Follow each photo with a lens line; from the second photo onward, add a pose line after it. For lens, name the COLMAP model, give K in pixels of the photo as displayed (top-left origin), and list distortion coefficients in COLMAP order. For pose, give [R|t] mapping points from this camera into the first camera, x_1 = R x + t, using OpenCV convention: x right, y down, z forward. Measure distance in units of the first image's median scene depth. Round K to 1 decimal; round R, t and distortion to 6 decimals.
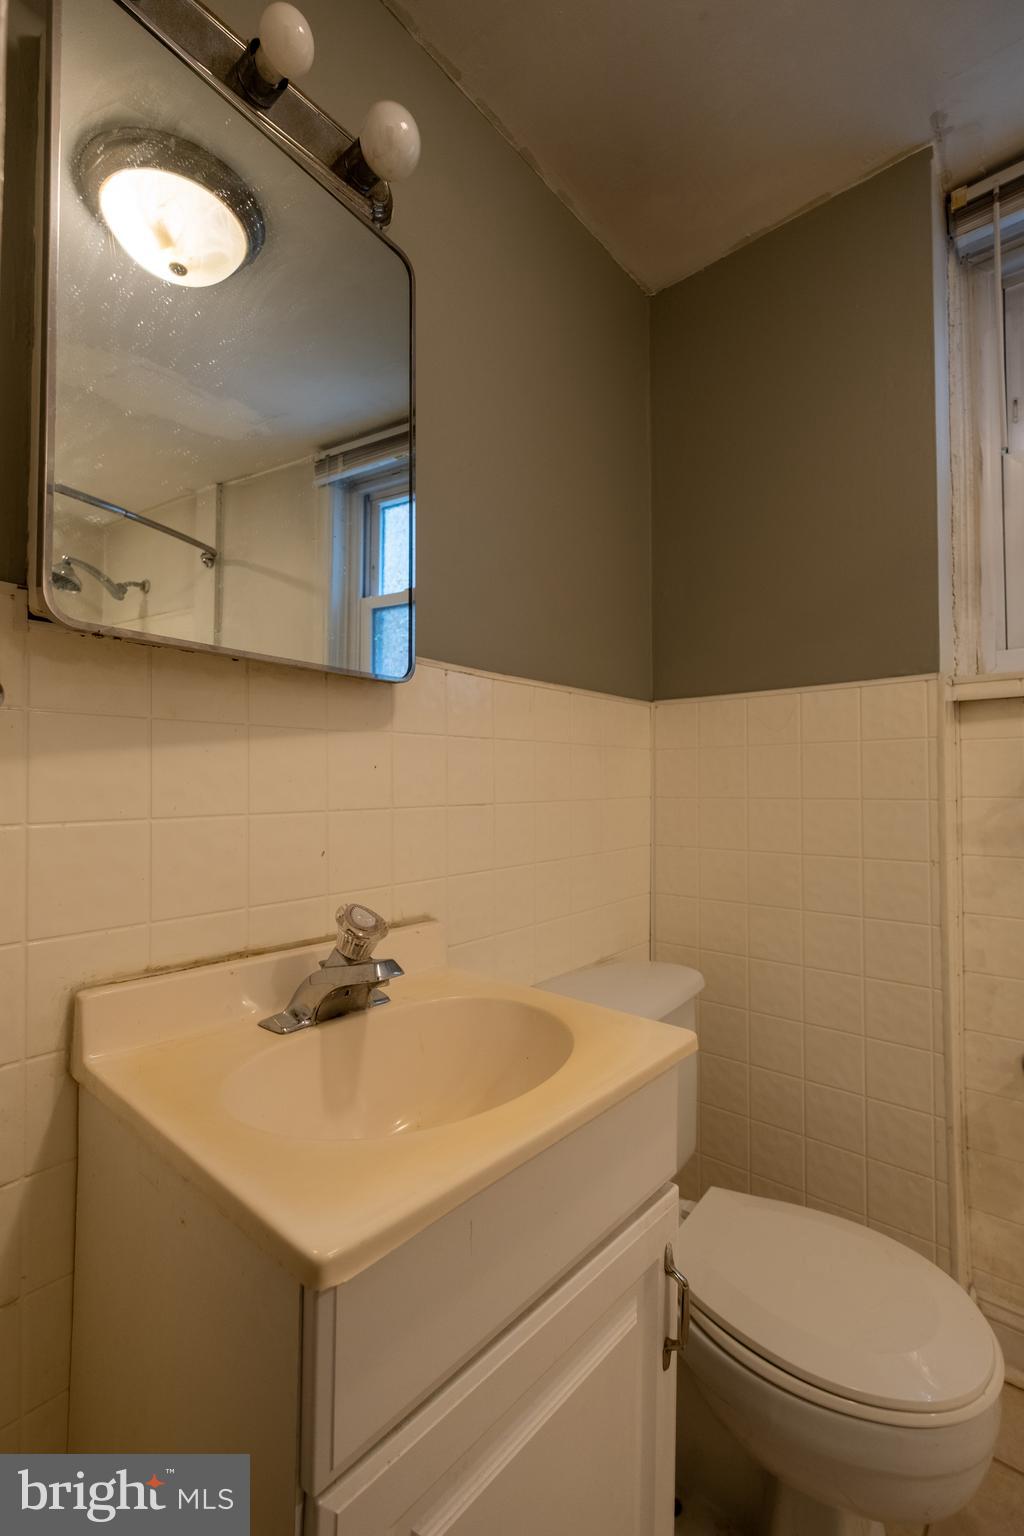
lens RADIAL K [[667.5, 0, 512.0], [0, 667.5, 768.0], [0, 0, 1]] dist [-0.007148, 0.000625]
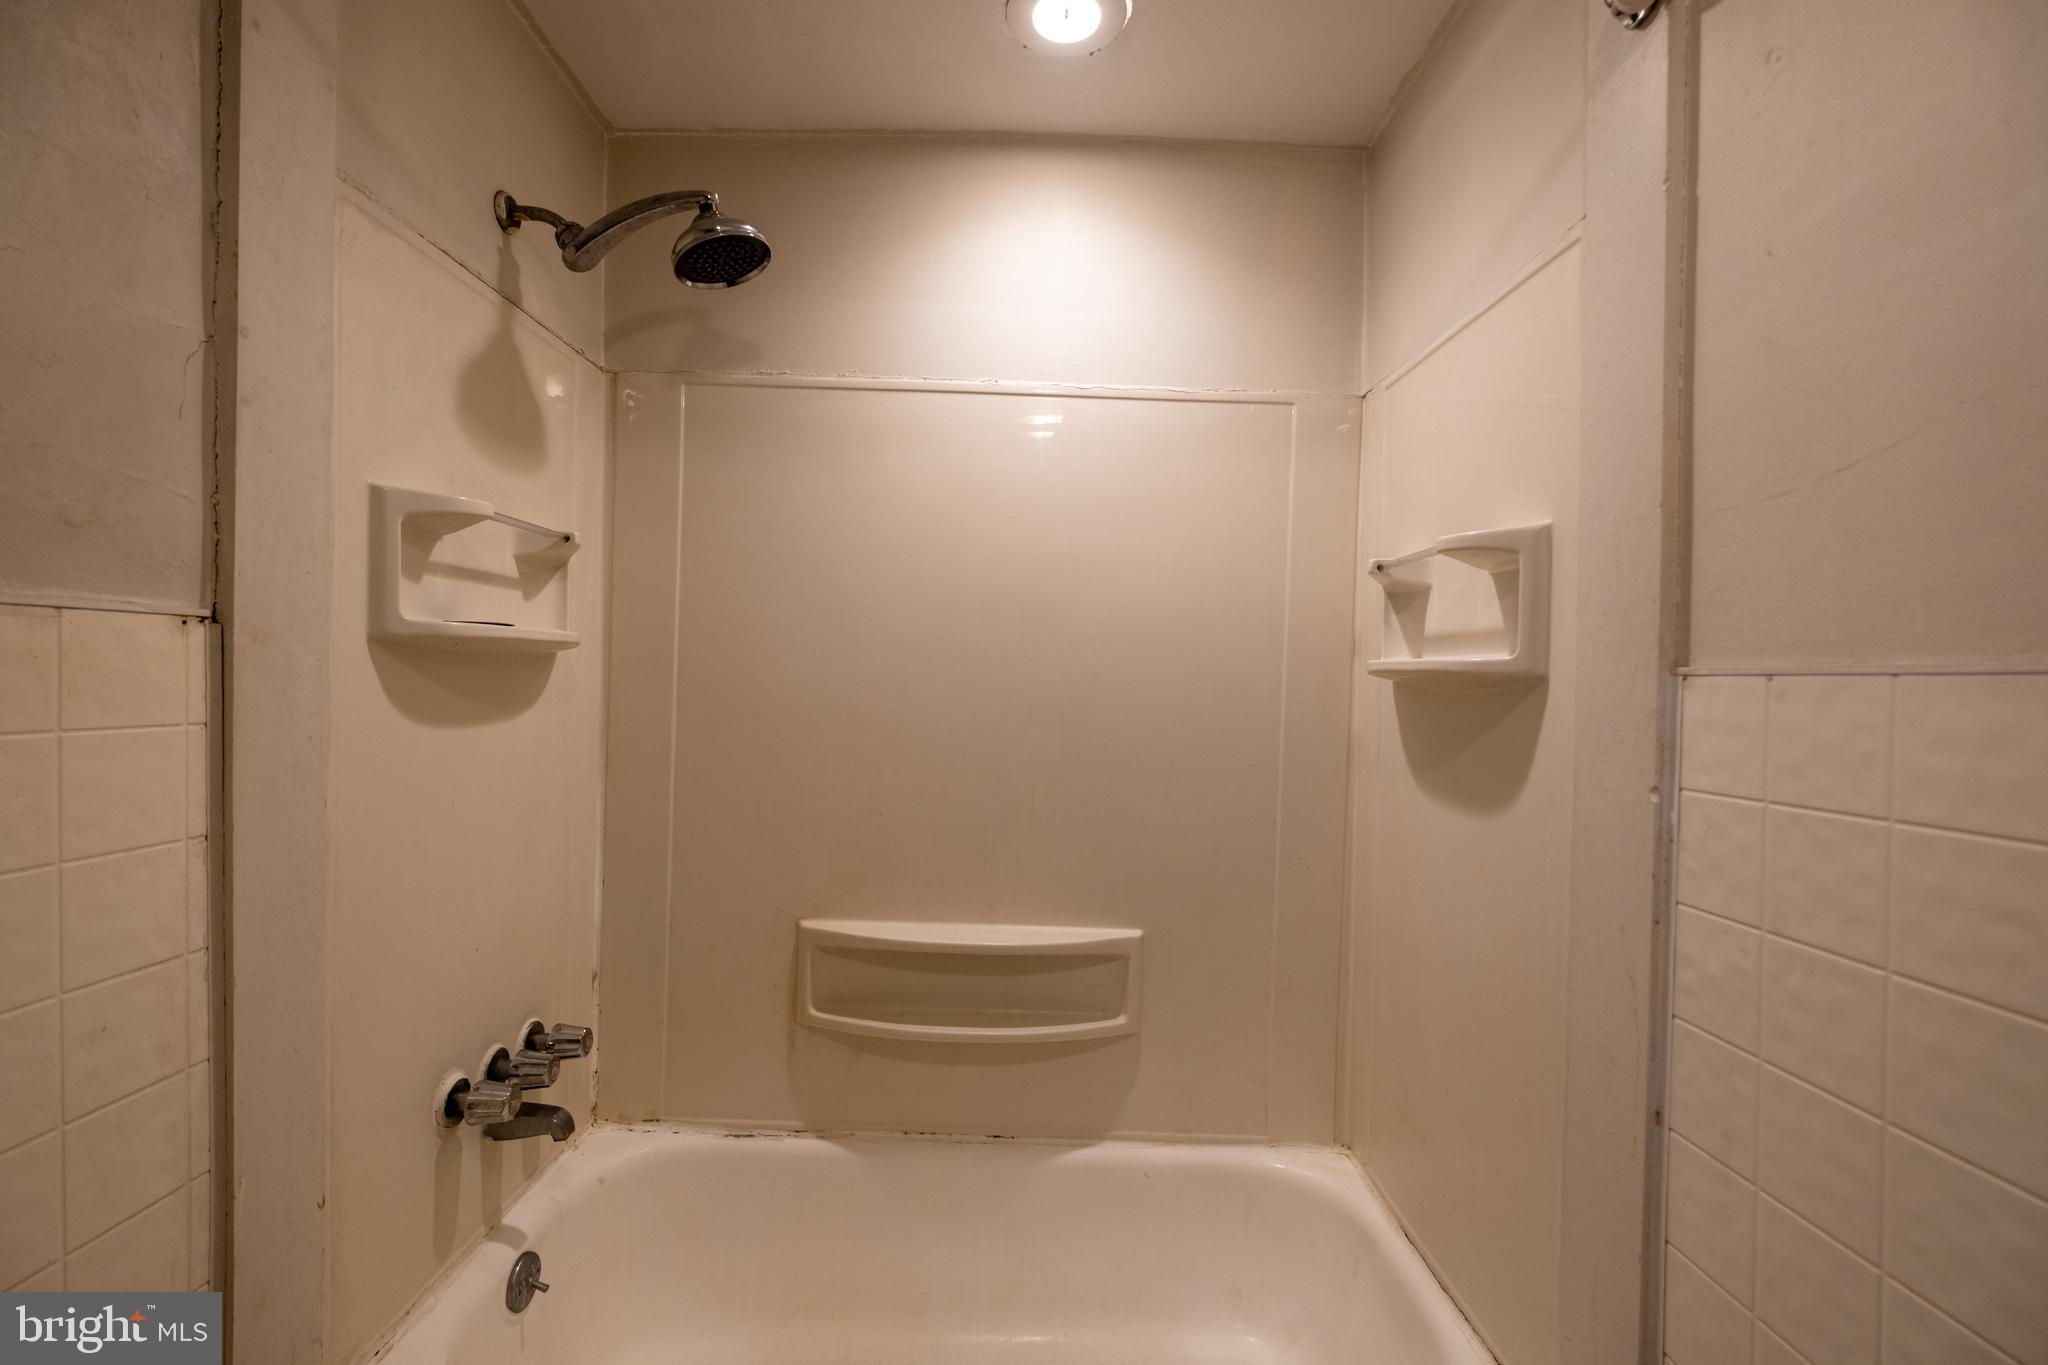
lens RADIAL K [[890.0, 0, 1024.2], [0, 890.0, 685.1], [0, 0, 1]] dist [-0.007148, 0.000625]
pose [[0.736721, 0.006353, 0.676167, -0.570977], [-0.019259, 0.999747, 0.011590, -0.015448], [-0.675923, -0.021561, 0.736657, -0.728588]]
